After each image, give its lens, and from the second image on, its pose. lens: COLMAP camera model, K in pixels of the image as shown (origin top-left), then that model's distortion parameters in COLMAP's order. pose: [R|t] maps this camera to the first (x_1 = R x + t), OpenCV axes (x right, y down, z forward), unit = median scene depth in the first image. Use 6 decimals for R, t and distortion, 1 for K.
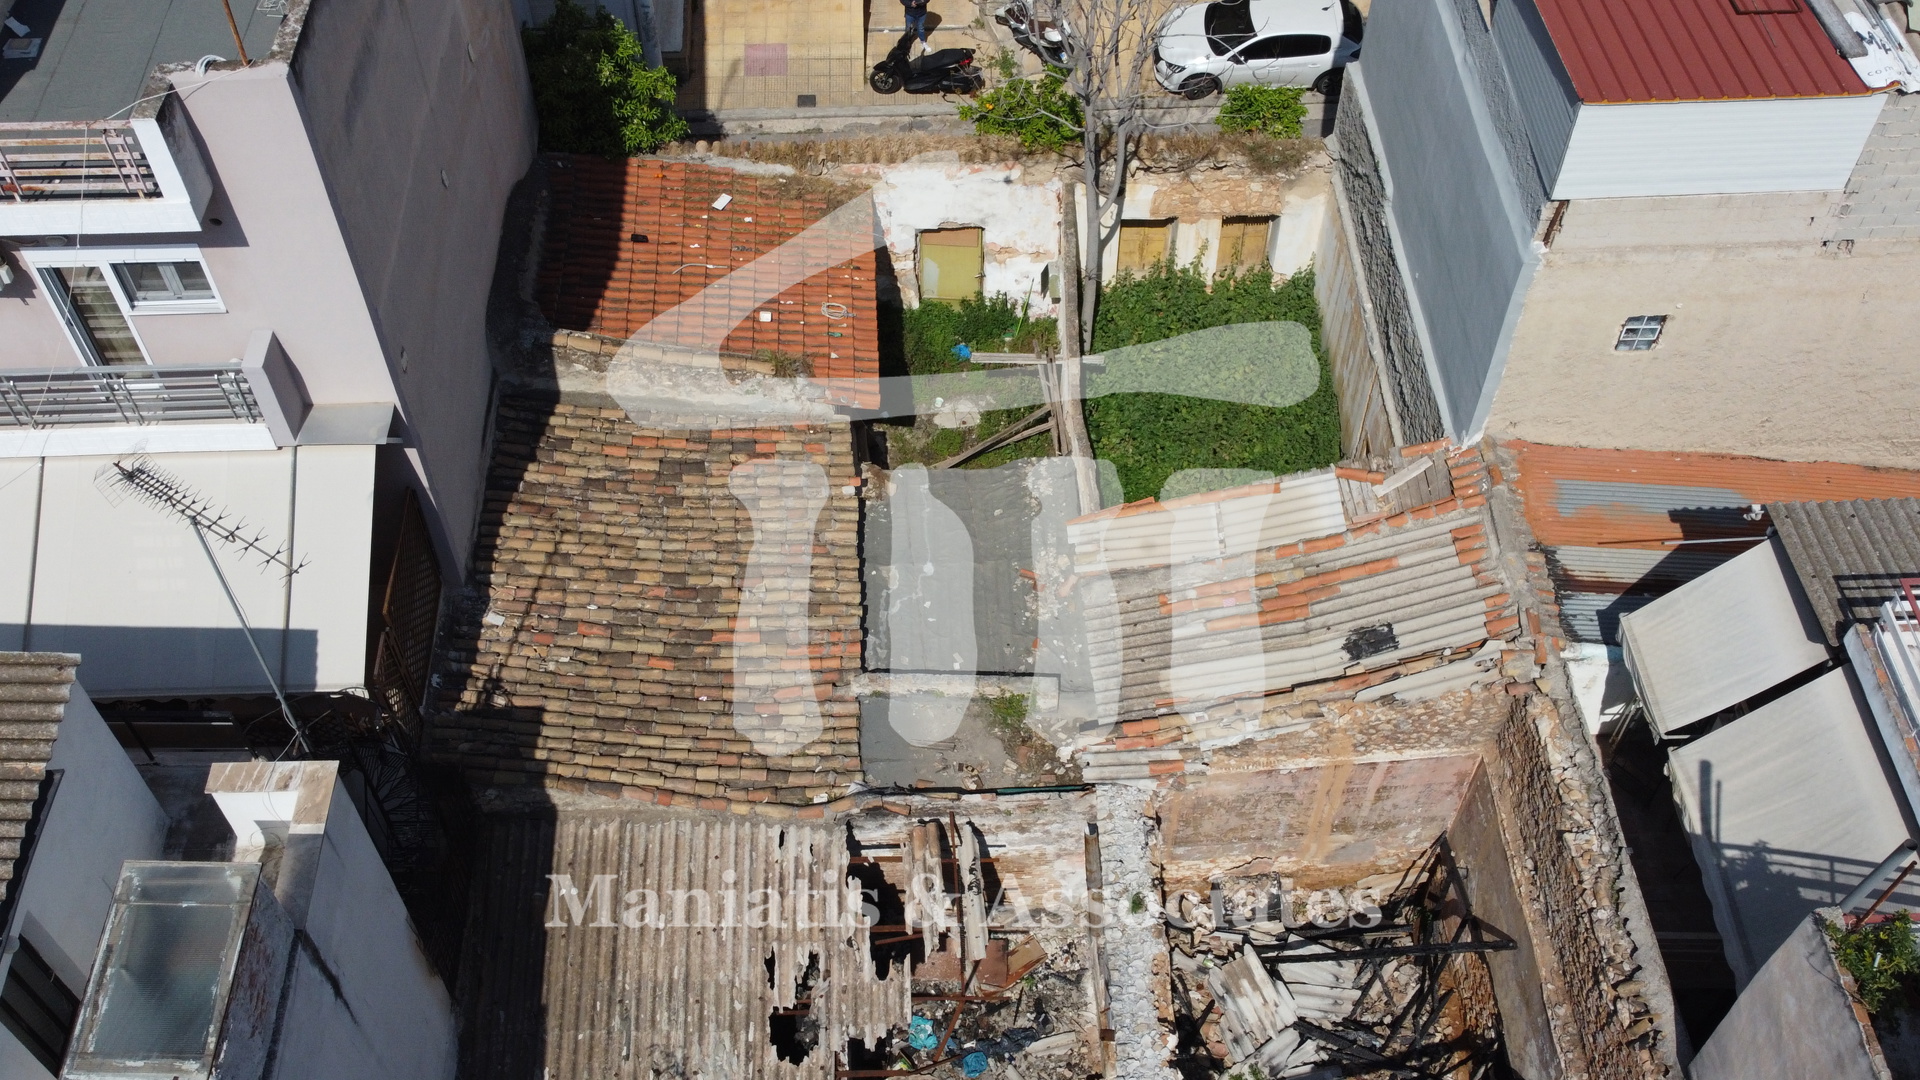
lens RADIAL K [[1819.0, 0, 964.6], [0, 1819.0, 543.3], [0, 0, 1]] dist [0.009049, -0.002702]
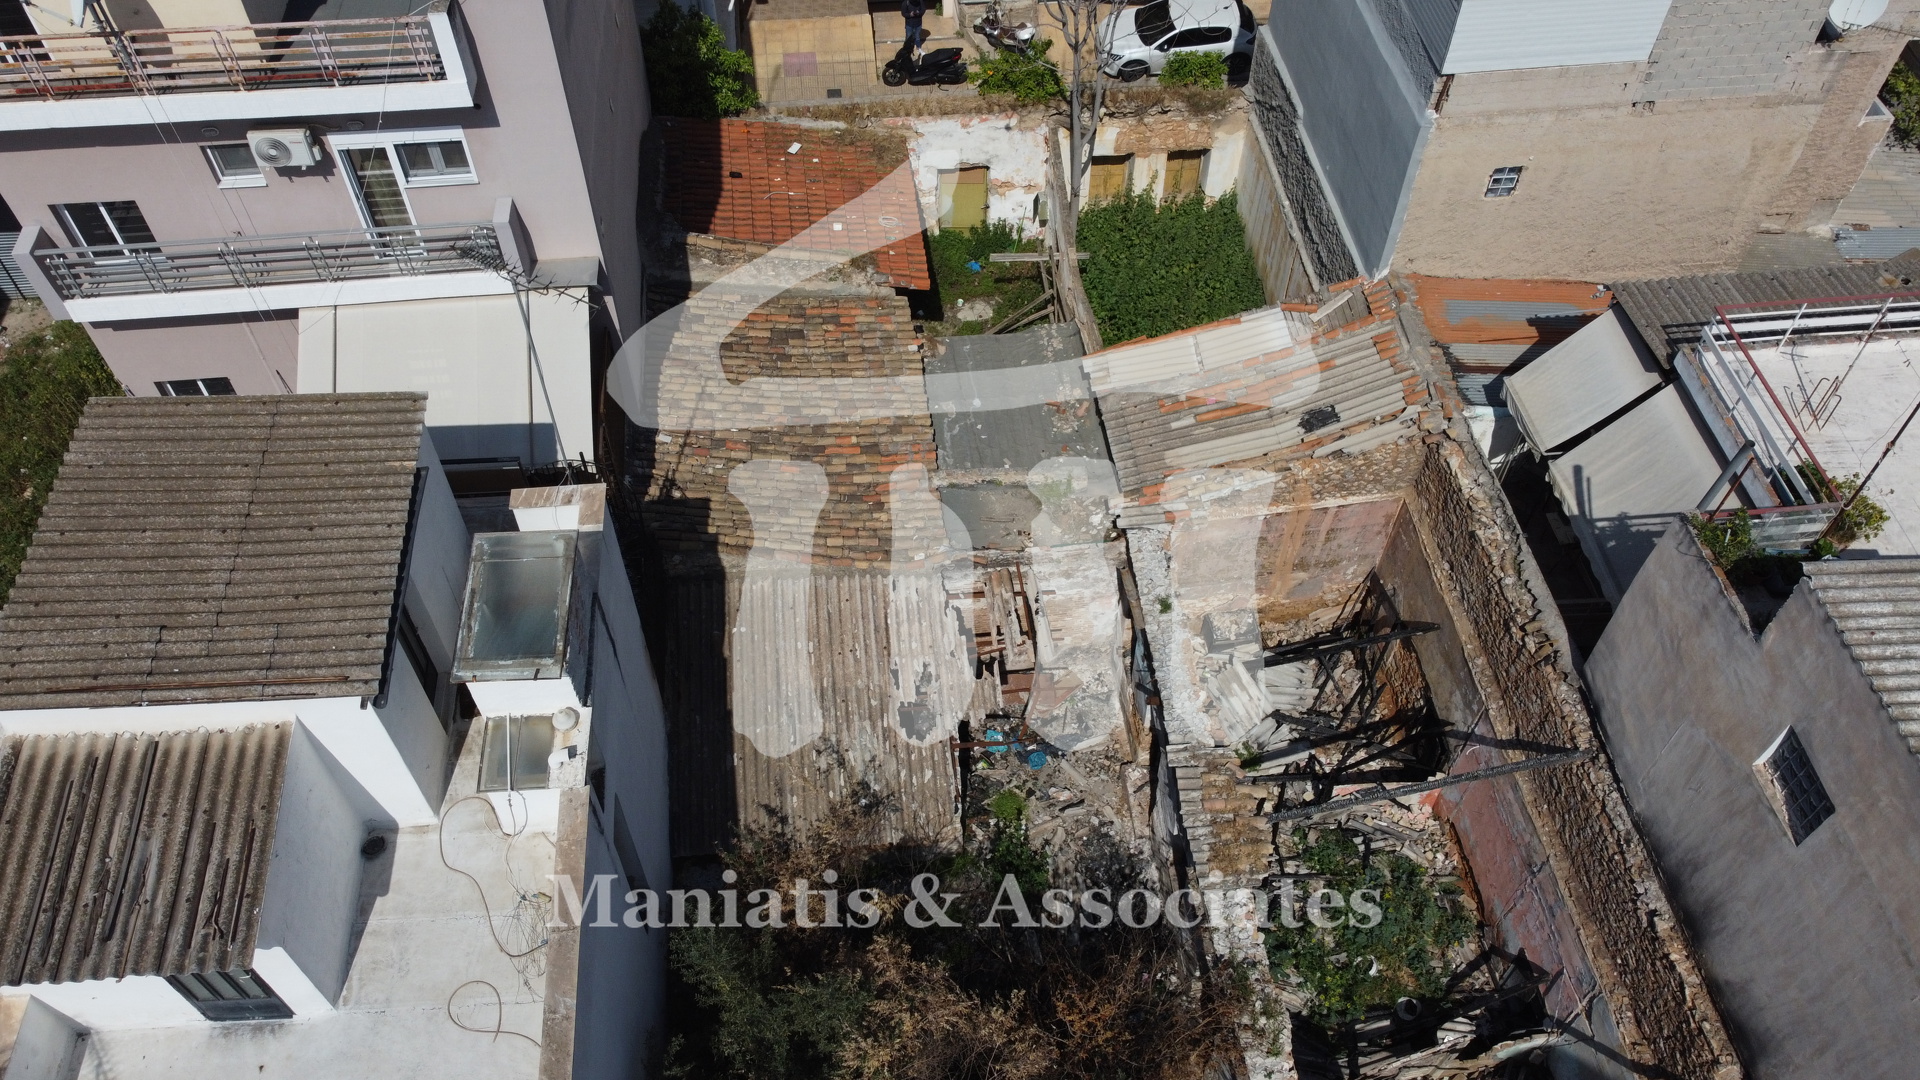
lens RADIAL K [[1455.3, 0, 962.6], [0, 1455.3, 544.4], [0, 0, 1]] dist [0.007865, -0.004533]
pose [[0.997455, -0.050873, 0.049963, -0.099341], [0.050969, 0.998700, -0.000647, 0.131751], [-0.049865, 0.003192, 0.998751, -0.070861]]
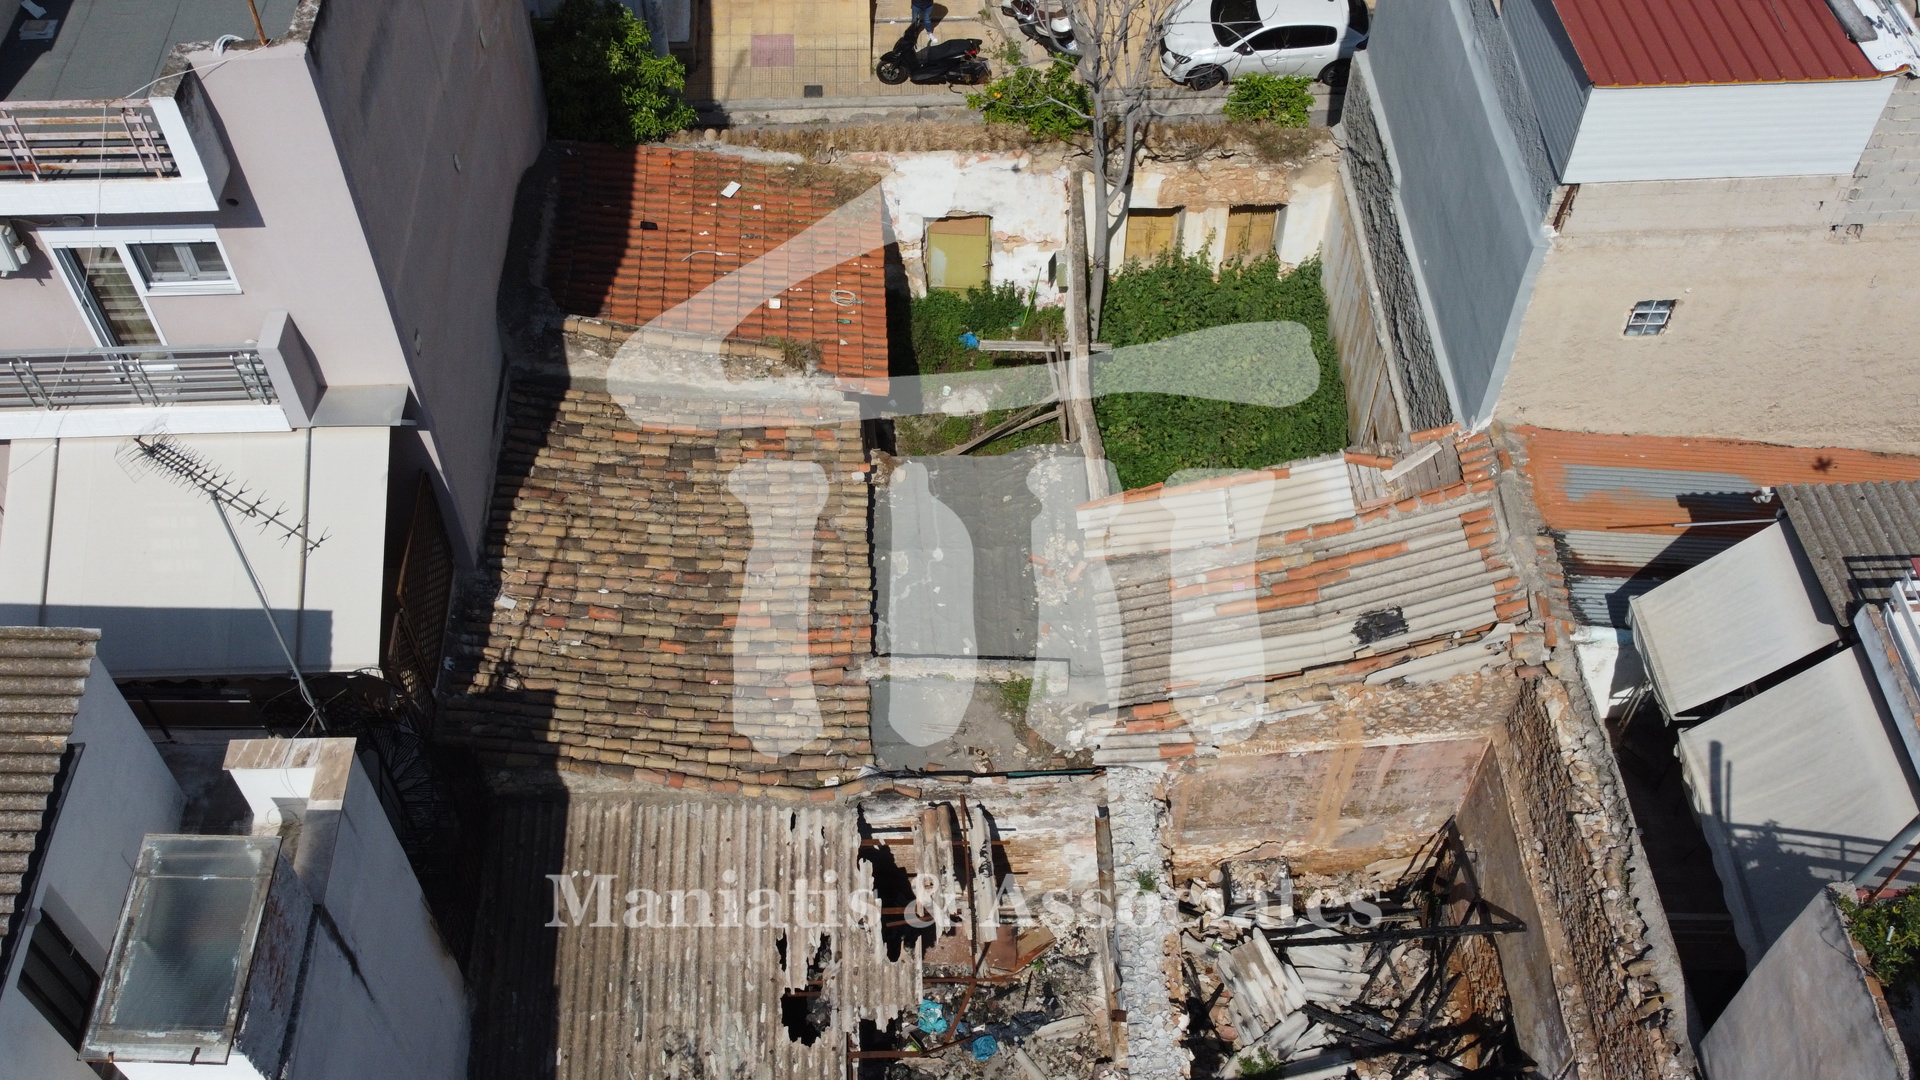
lens RADIAL K [[1819.0, 0, 964.6], [0, 1819.0, 543.3], [0, 0, 1]] dist [0.009049, -0.002702]
pose [[0.999999, 0.000850, 0.001254, -0.007143], [-0.000849, 1.000000, -0.000116, 0.008909], [-0.001254, 0.000115, 0.999999, -0.002814]]
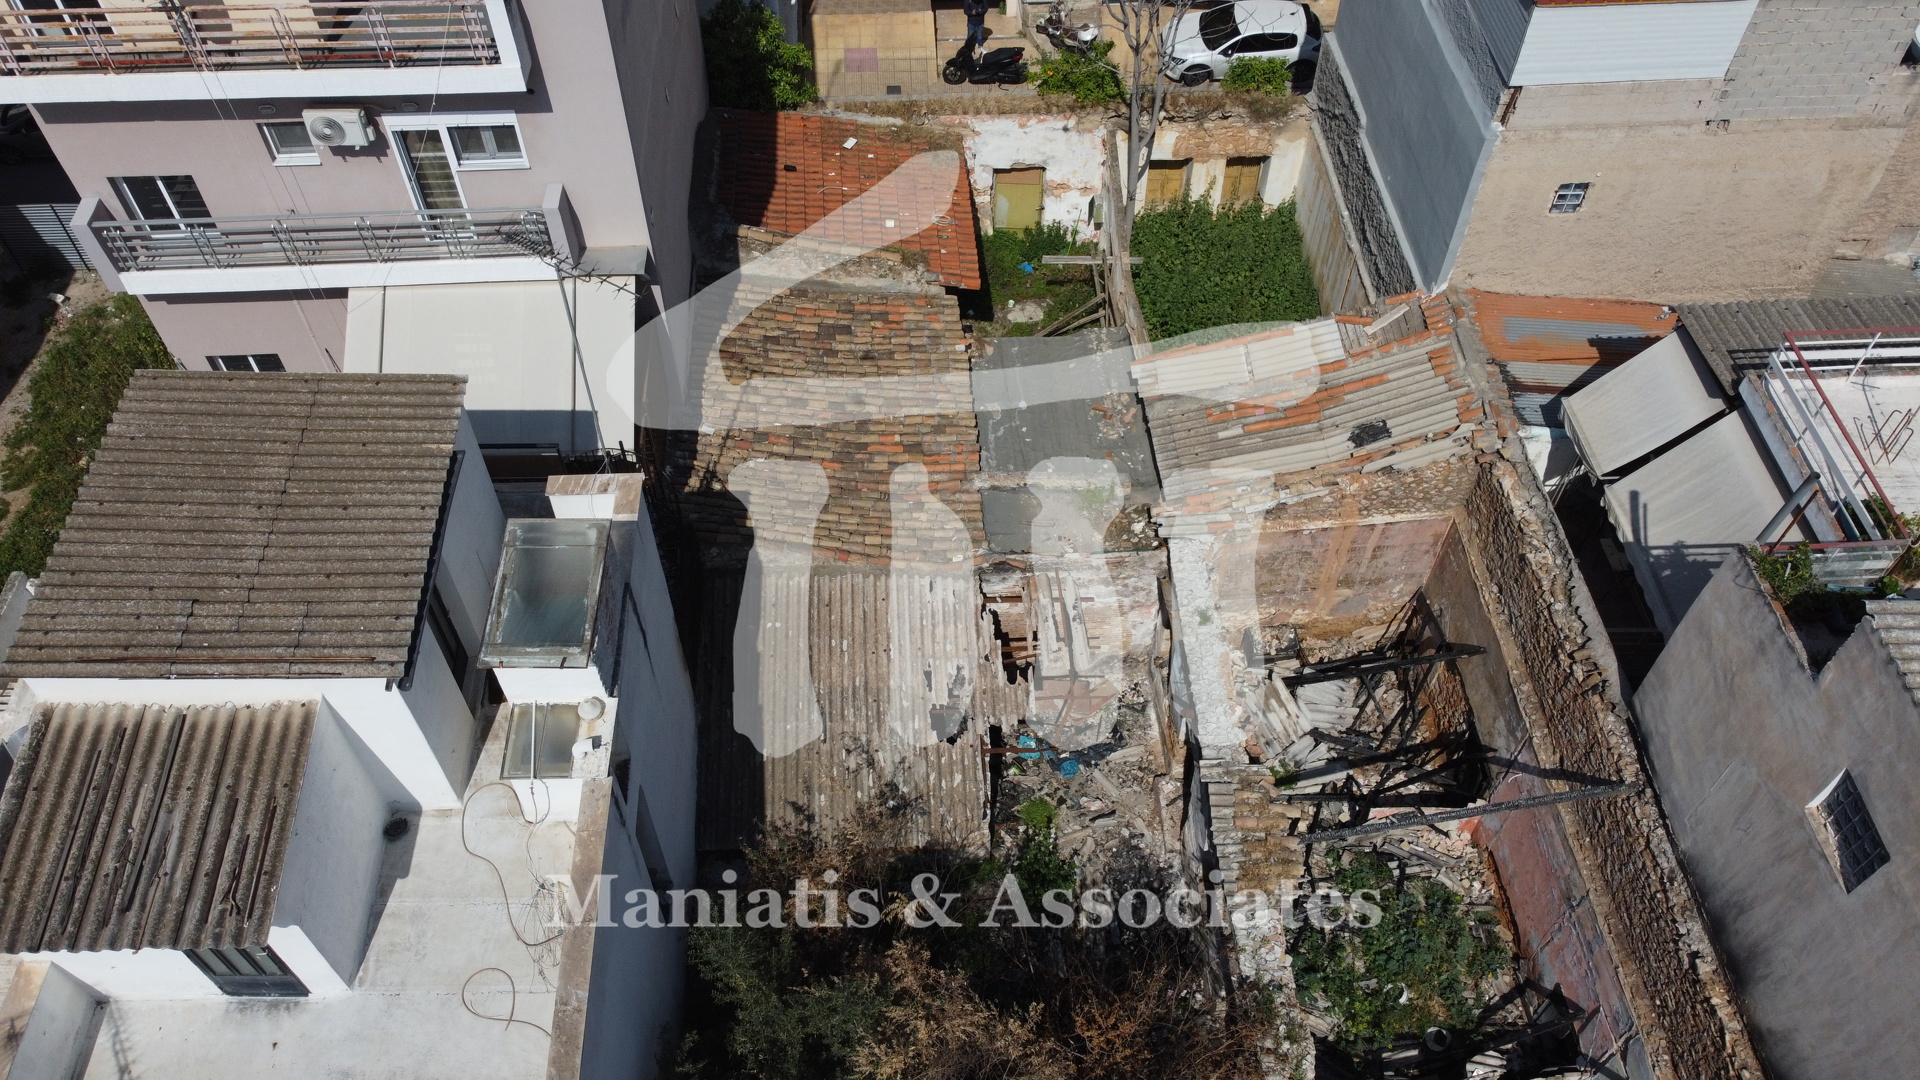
lens RADIAL K [[1455.3, 0, 962.6], [0, 1455.3, 544.4], [0, 0, 1]] dist [0.007865, -0.004533]
pose [[0.999783, -0.012854, 0.016415, -0.091870], [0.012891, 0.999915, -0.002171, 0.130636], [-0.016386, 0.002382, 0.999863, -0.061055]]
